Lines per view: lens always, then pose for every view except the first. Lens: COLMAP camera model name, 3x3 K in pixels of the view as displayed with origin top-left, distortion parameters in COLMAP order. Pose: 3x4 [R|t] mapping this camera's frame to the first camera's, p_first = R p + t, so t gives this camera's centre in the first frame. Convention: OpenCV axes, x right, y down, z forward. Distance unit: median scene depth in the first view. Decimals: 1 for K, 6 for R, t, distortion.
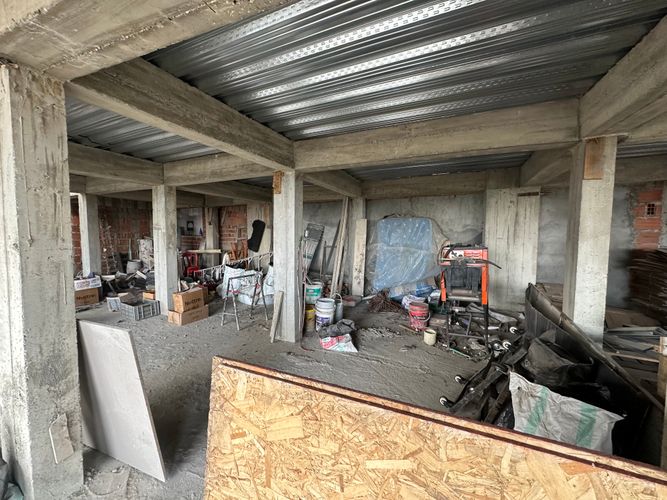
lens RADIAL K [[265.6, 0, 333.6], [0, 265.6, 249.0], [0, 0, 1]] dist [-0.001020, 0.000198]
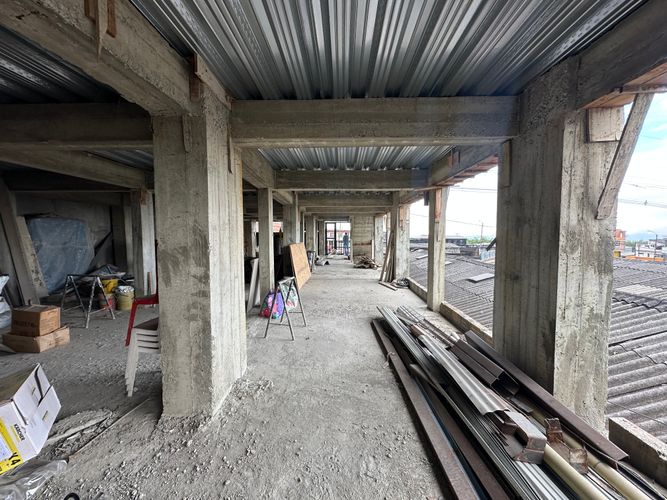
lens RADIAL K [[265.6, 0, 333.6], [0, 265.6, 249.0], [0, 0, 1]] dist [-0.001020, 0.000198]
pose [[-0.382673, -0.054149, 0.922296, -1.605707], [0.055140, 0.995163, 0.081305, -0.023561], [-0.922237, 0.081969, -0.377836, 0.510760]]
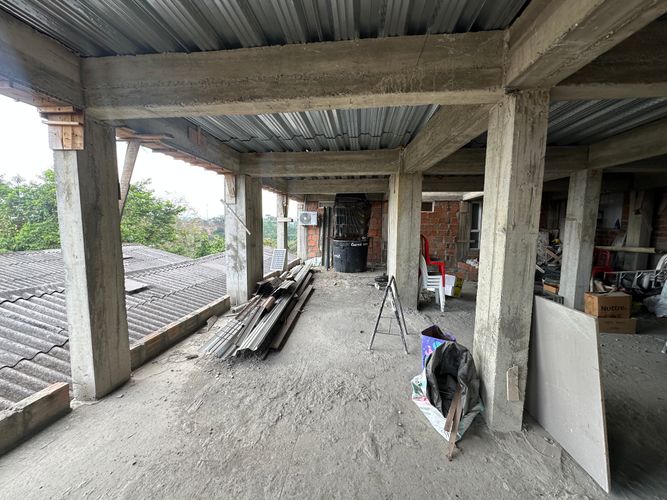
lens RADIAL K [[265.6, 0, 333.6], [0, 265.6, 249.0], [0, 0, 1]] dist [-0.001020, 0.000198]
pose [[0.320850, 0.085035, -0.943305, -0.055754], [-0.061468, 0.995731, 0.068854, 0.014443], [0.945133, 0.035891, 0.324708, -0.079720]]
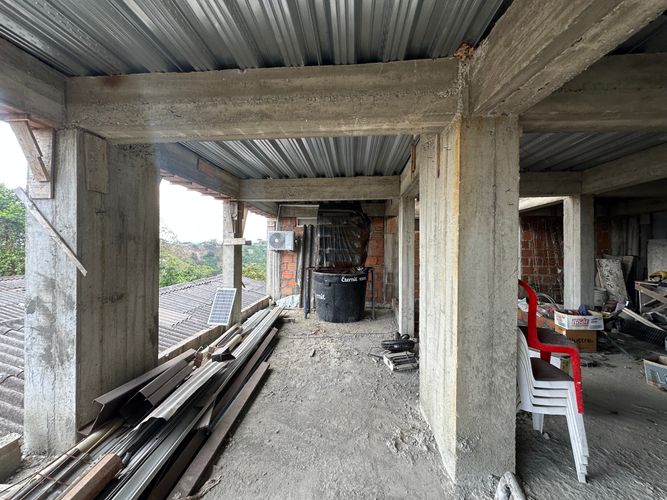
lens RADIAL K [[265.6, 0, 333.6], [0, 265.6, 249.0], [0, 0, 1]] dist [-0.001020, 0.000198]
pose [[0.348784, -0.001019, -0.937203, -0.632818], [-0.060444, 0.997893, -0.023580, -0.004913], [0.935252, 0.064872, 0.347987, 0.168507]]
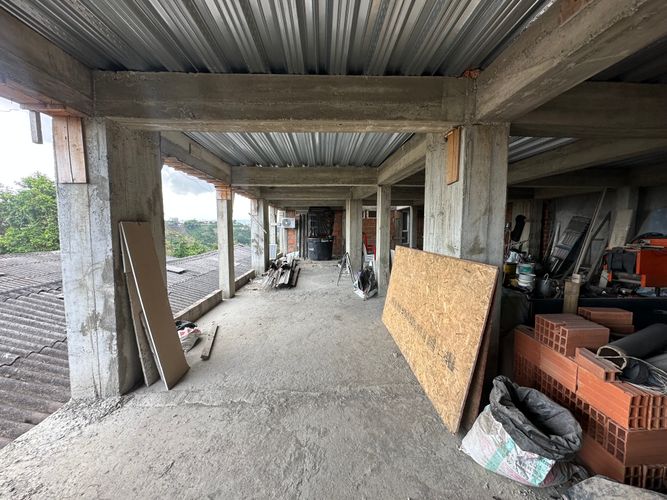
lens RADIAL K [[265.6, 0, 333.6], [0, 265.6, 249.0], [0, 0, 1]] dist [-0.001020, 0.000198]
pose [[0.454800, 0.068356, -0.887966, 0.671421], [-0.051060, 0.997411, 0.050628, 0.041815], [0.889129, 0.022314, 0.457113, -0.474323]]
